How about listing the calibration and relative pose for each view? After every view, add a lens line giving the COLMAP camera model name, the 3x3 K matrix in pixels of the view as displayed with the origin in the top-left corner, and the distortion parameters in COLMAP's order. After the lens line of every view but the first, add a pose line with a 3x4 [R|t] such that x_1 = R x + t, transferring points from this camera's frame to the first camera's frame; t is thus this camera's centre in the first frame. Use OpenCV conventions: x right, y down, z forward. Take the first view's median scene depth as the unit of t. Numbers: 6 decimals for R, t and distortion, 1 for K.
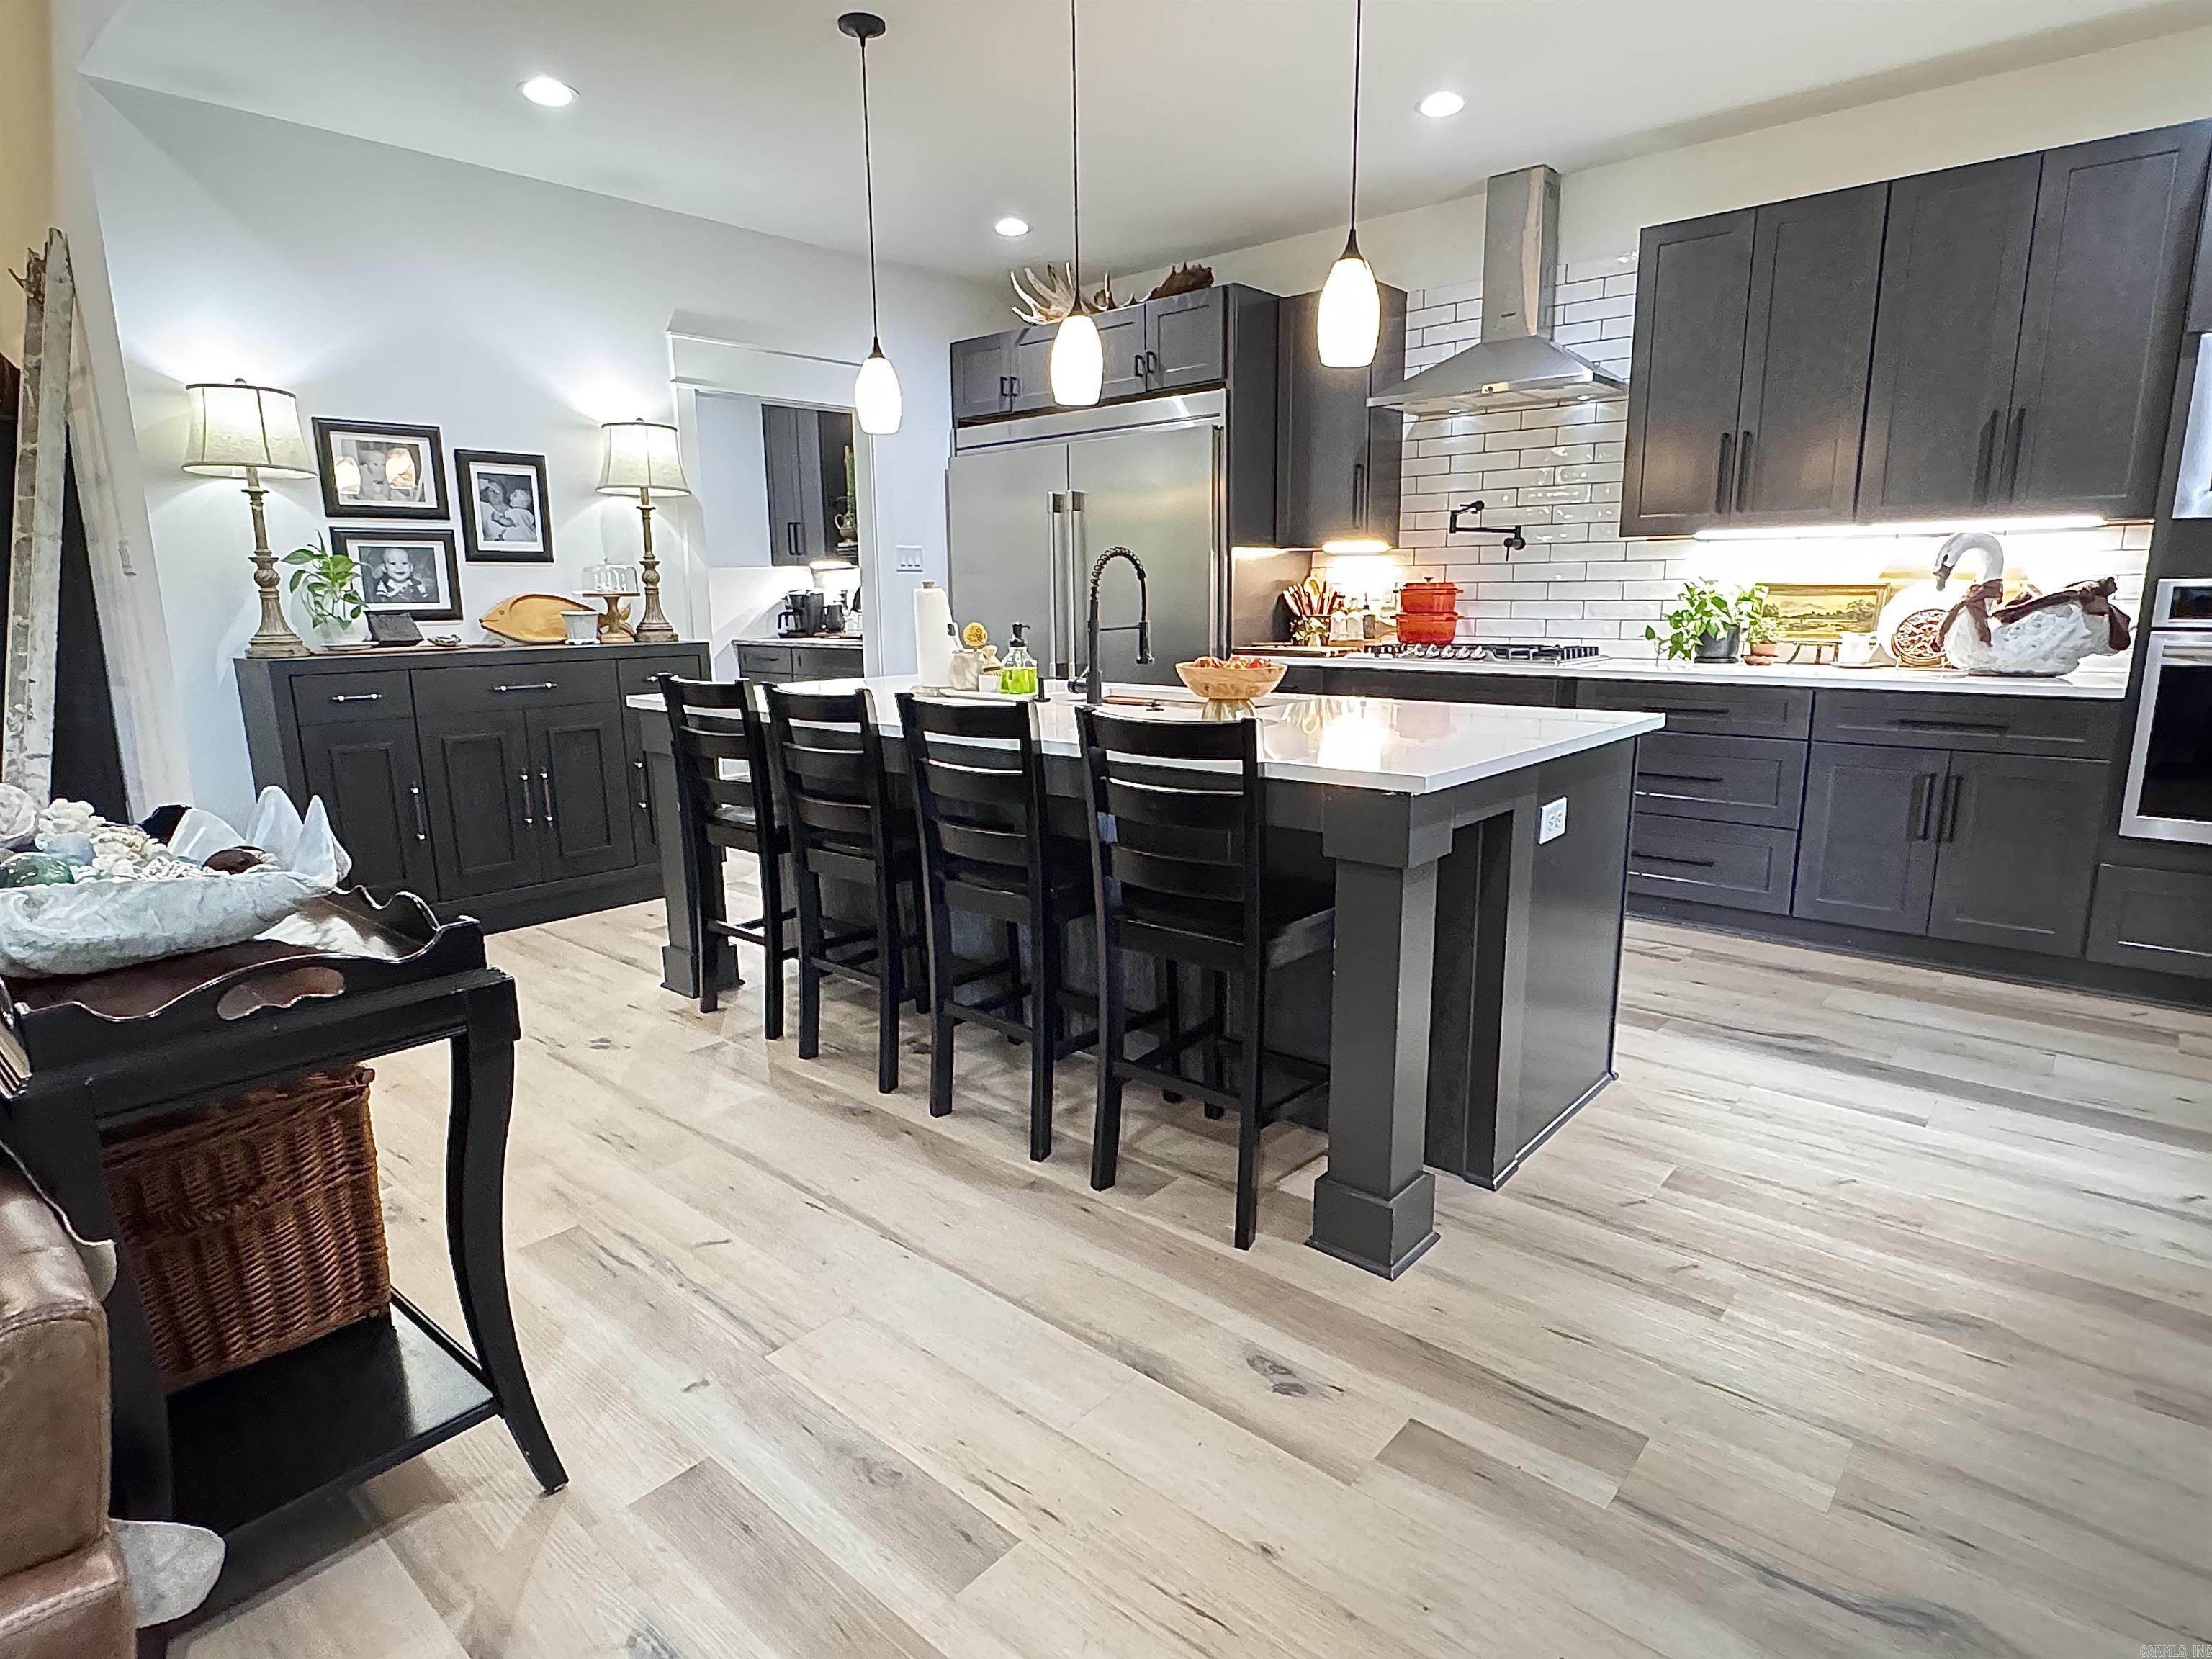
lens RADIAL K [[1197.0, 0, 1111.6], [0, 1197.0, 834.6], [0, 0, 1]] dist [-0.005814, 0.000058]
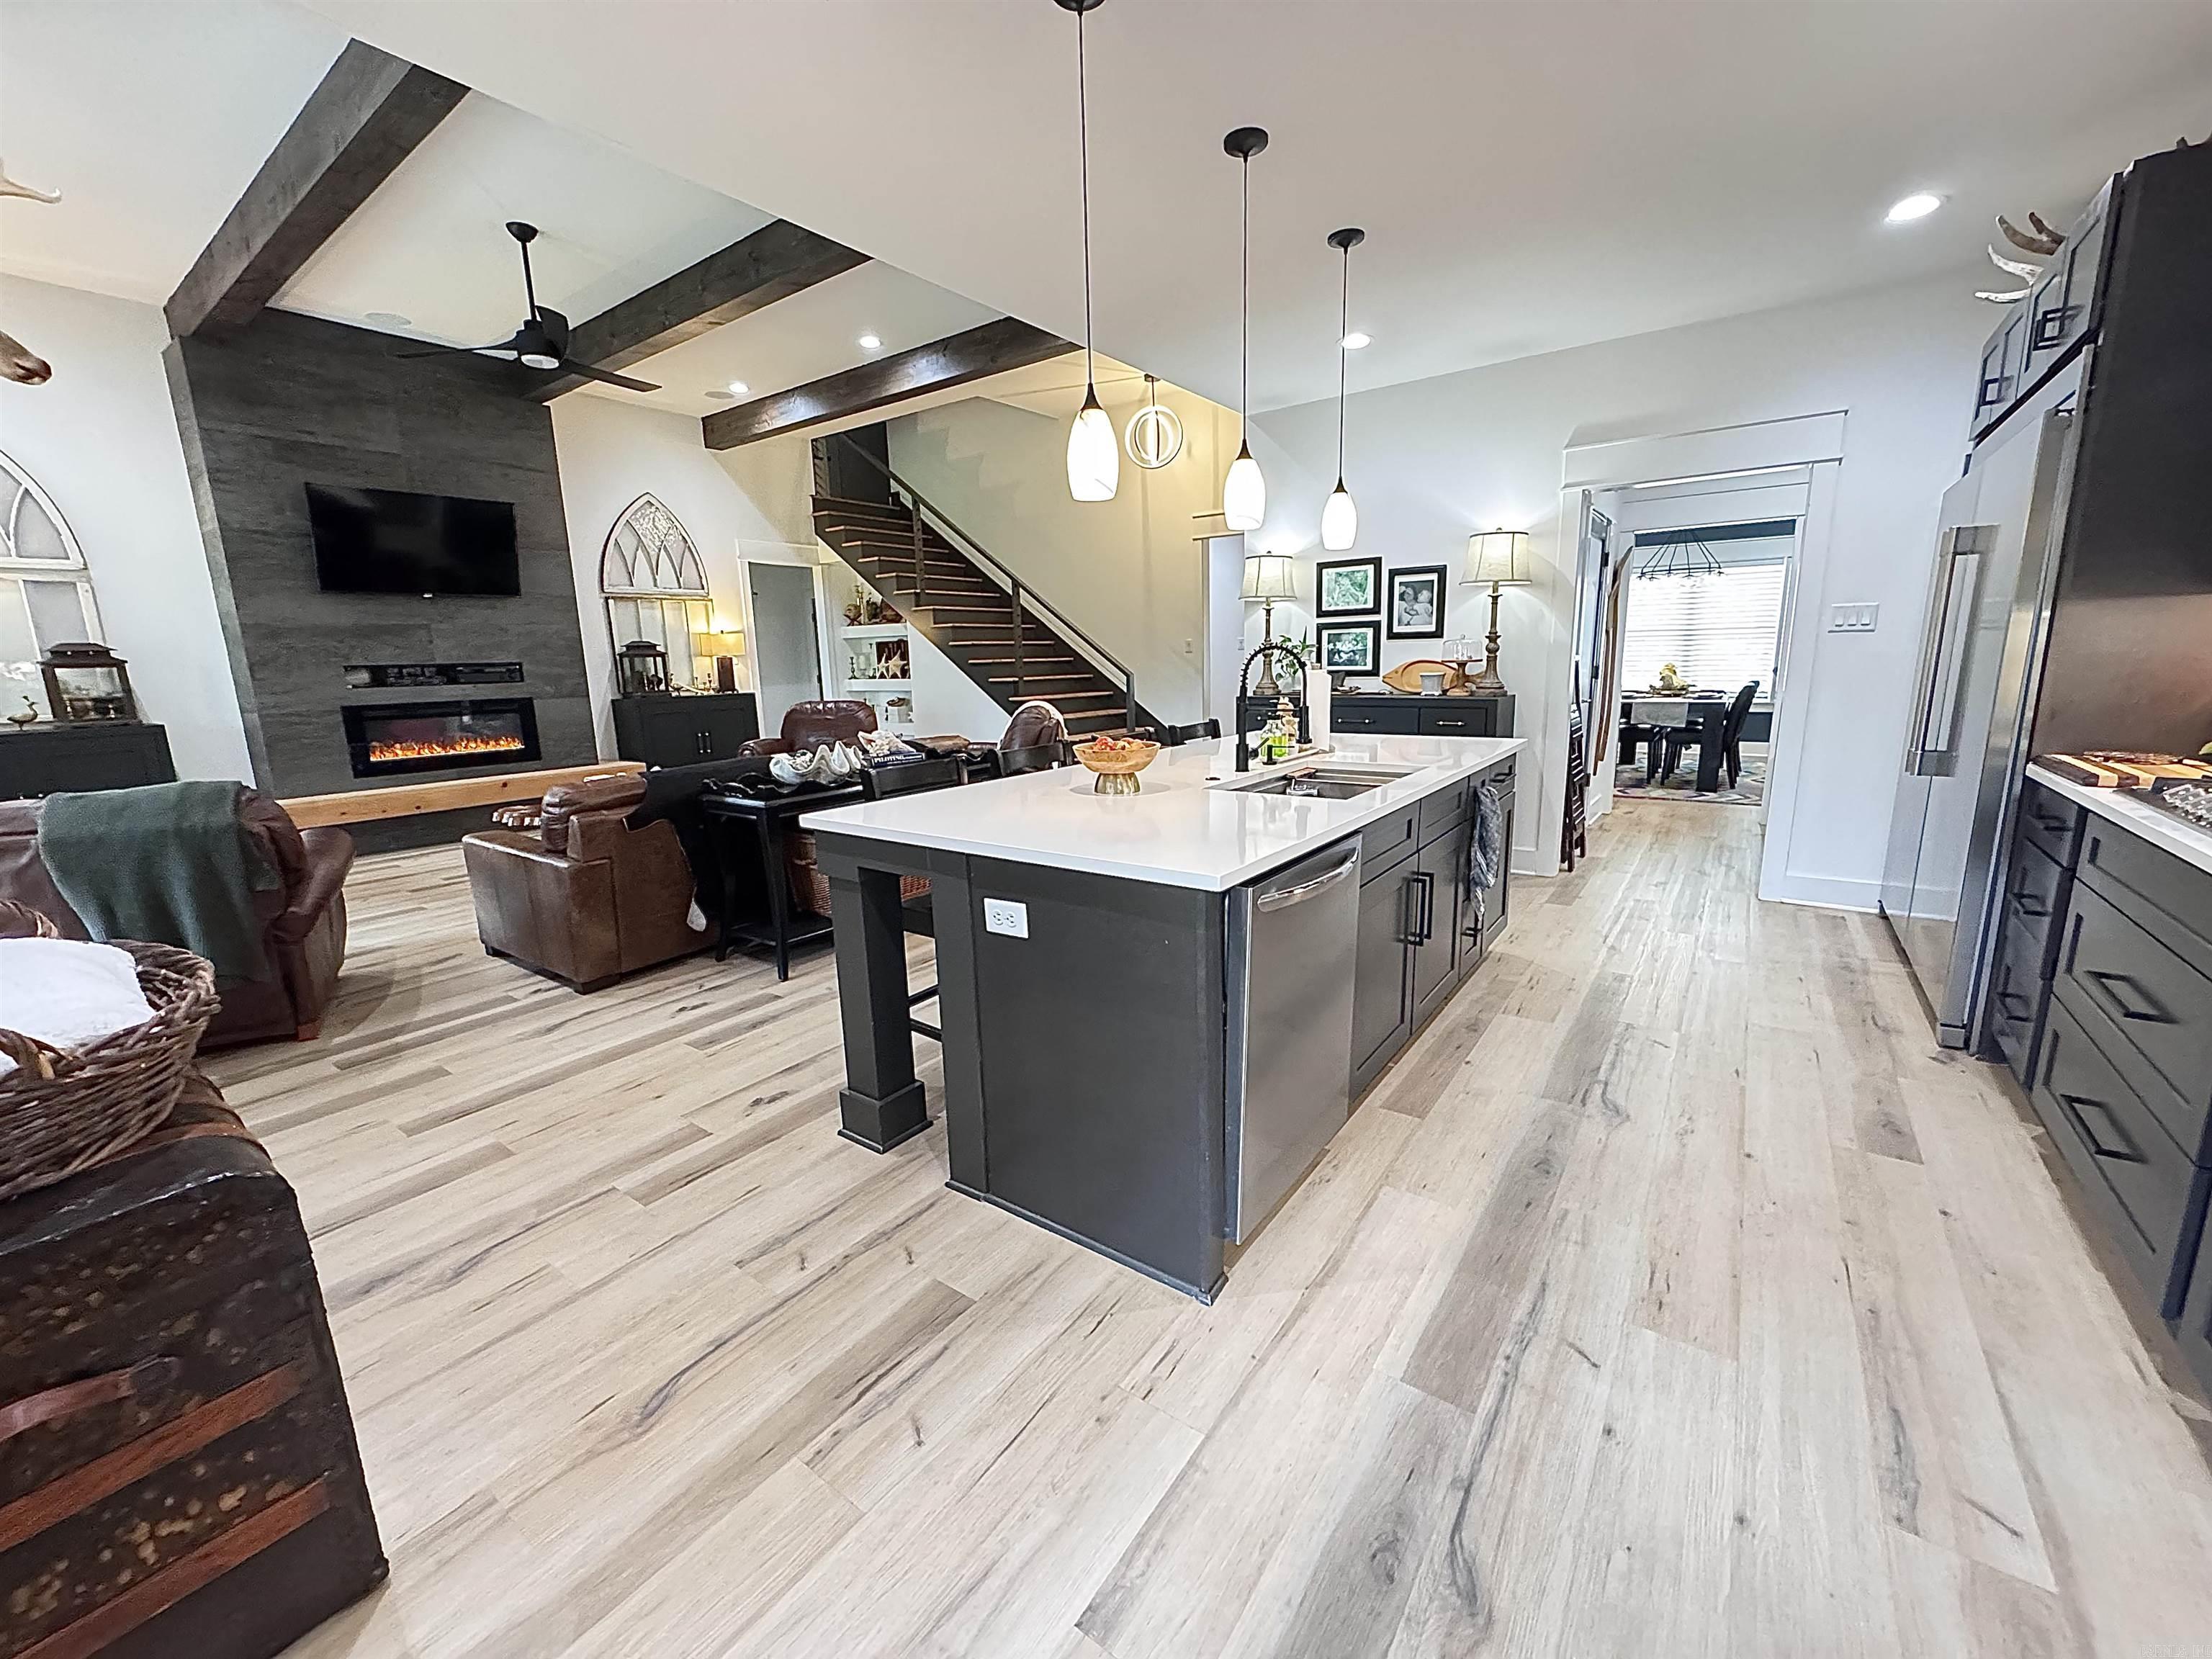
lens RADIAL K [[884.3, 0, 1106.3], [0, 884.3, 828.6], [0, 0, 1]] dist [-0.004030, 0.000806]
pose [[0.087554, 0.200663, -0.975740, 0.647903], [-0.175408, 0.967302, 0.183189, -0.142746], [0.980595, 0.155113, 0.119889, 0.561200]]
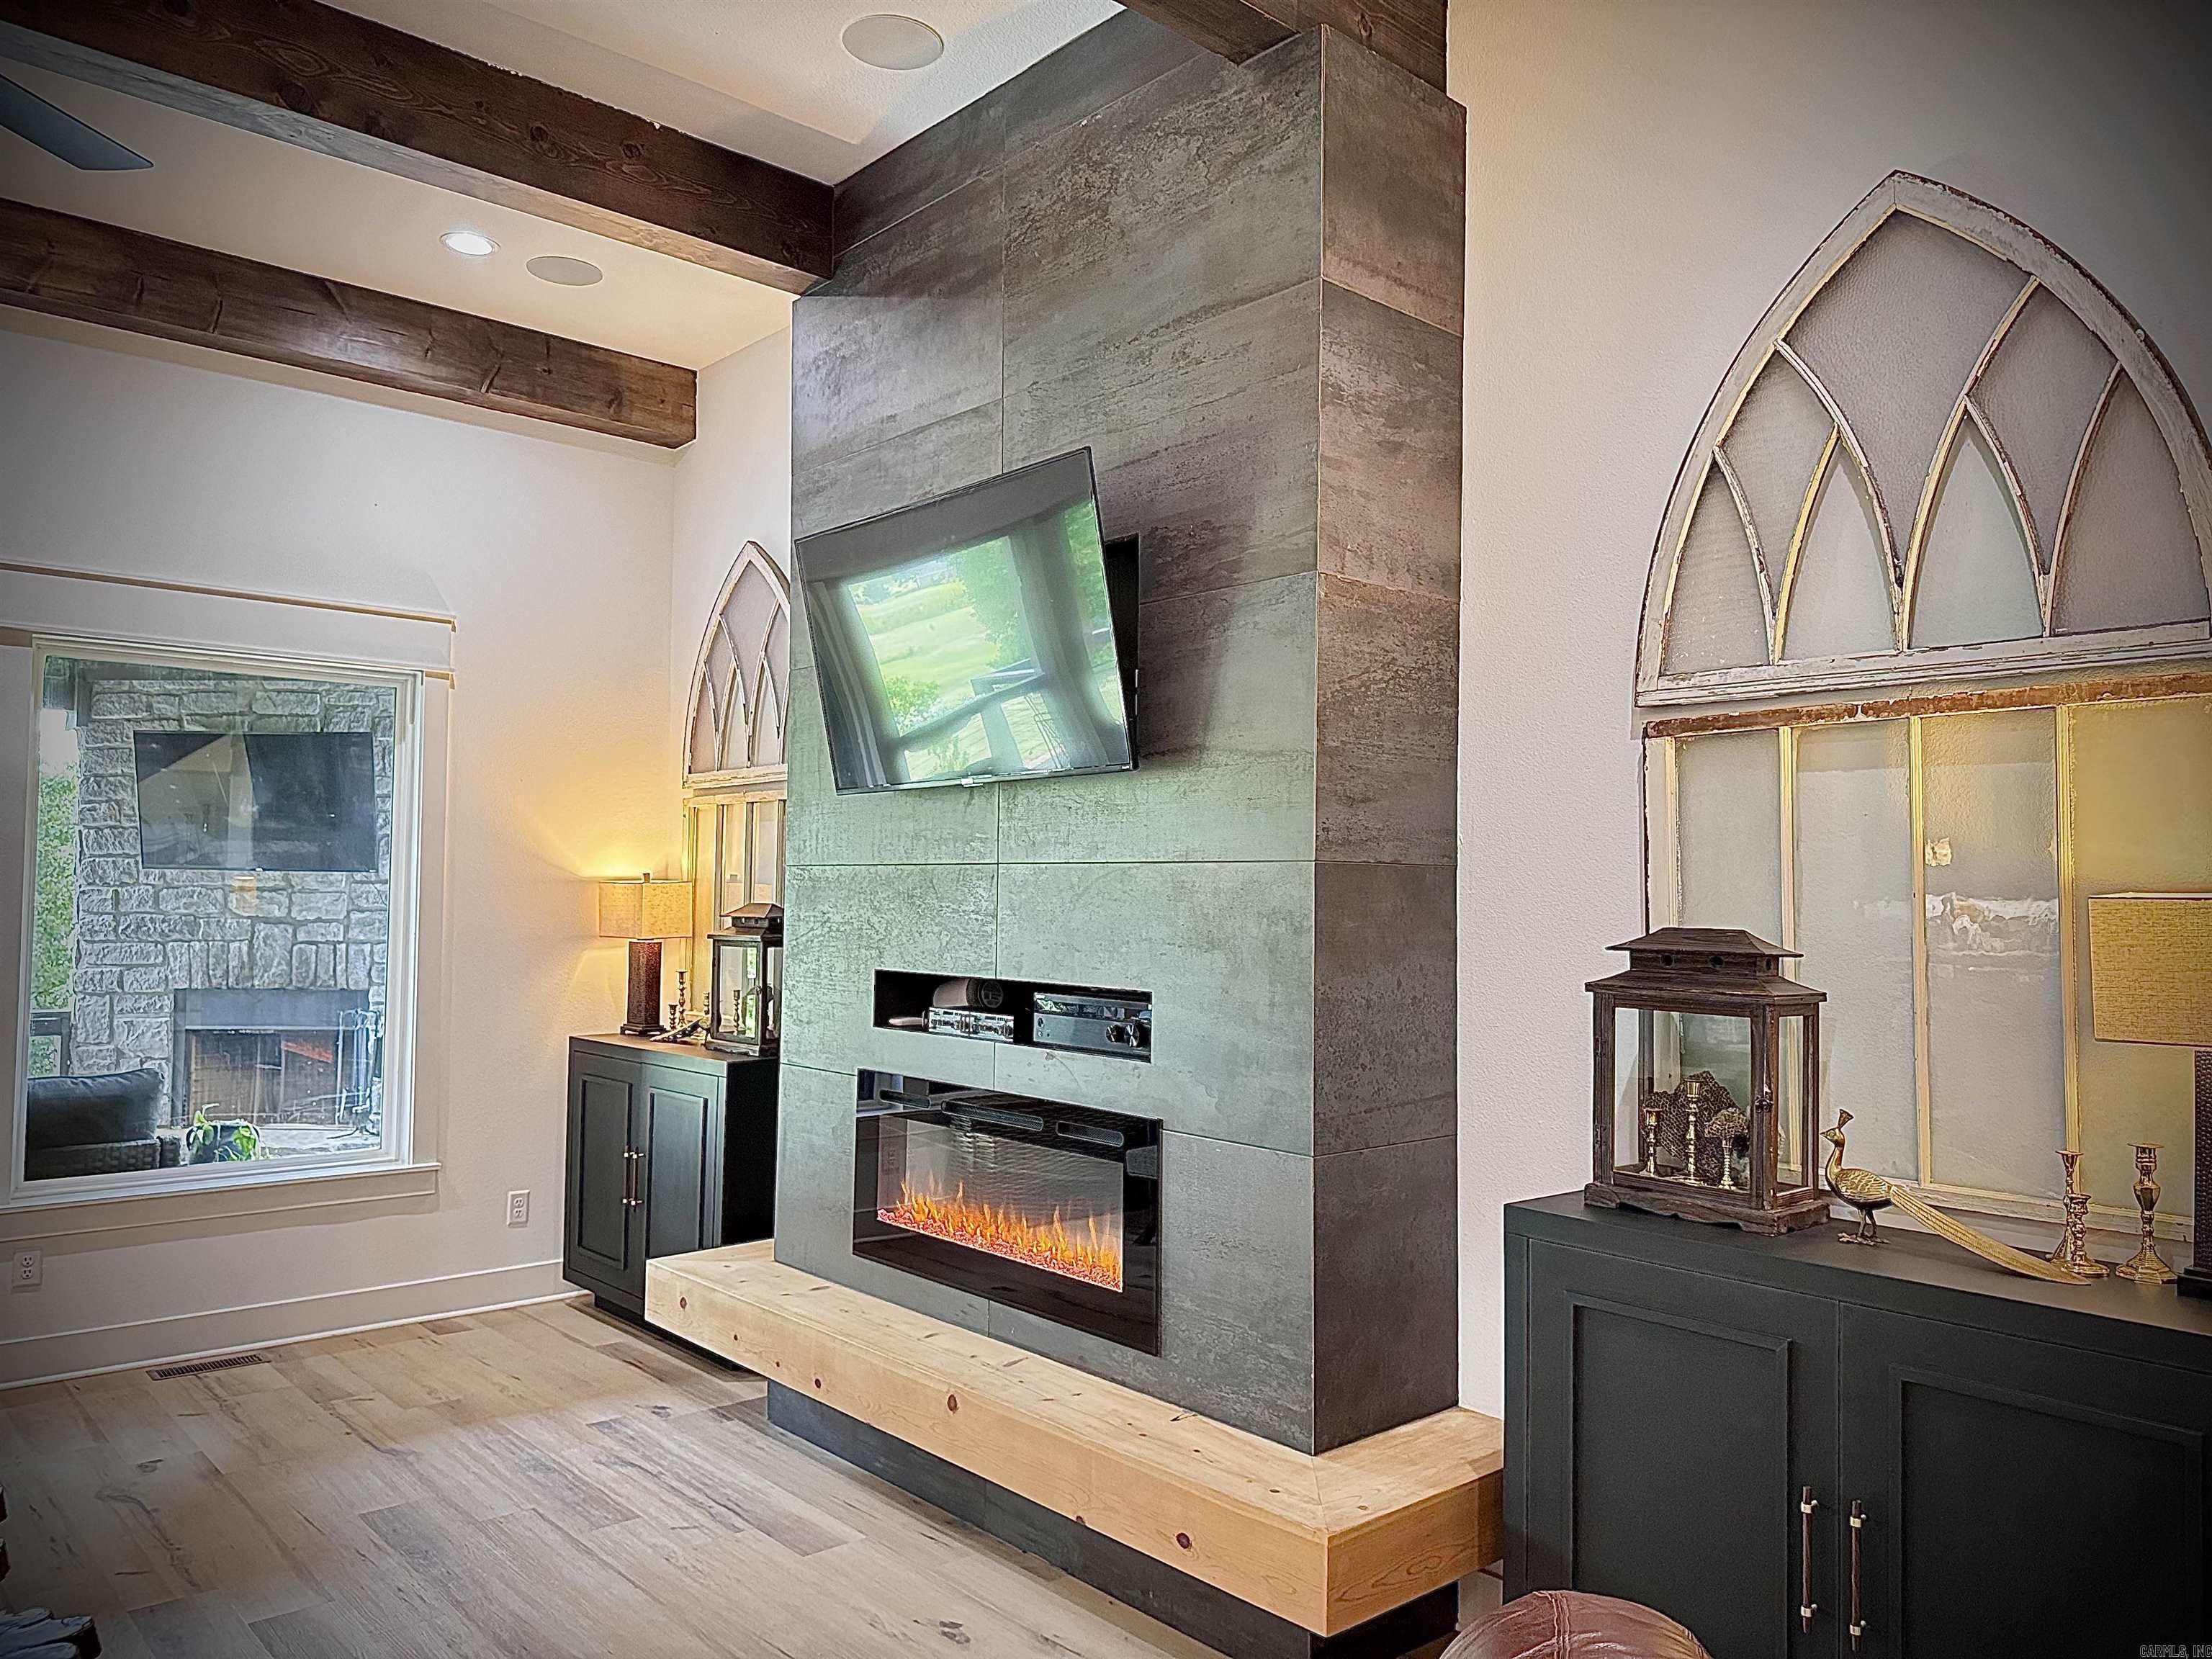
lens RADIAL K [[1528.7, 0, 1104.9], [0, 1528.7, 831.5], [0, 0, 1]] dist [0.067709, -0.007204]
pose [[-0.992059, -0.001327, 0.125769, -1.183727], [0.017889, 0.988290, 0.151535, -0.154449], [-0.124497, 0.152582, -0.980418, 0.416664]]
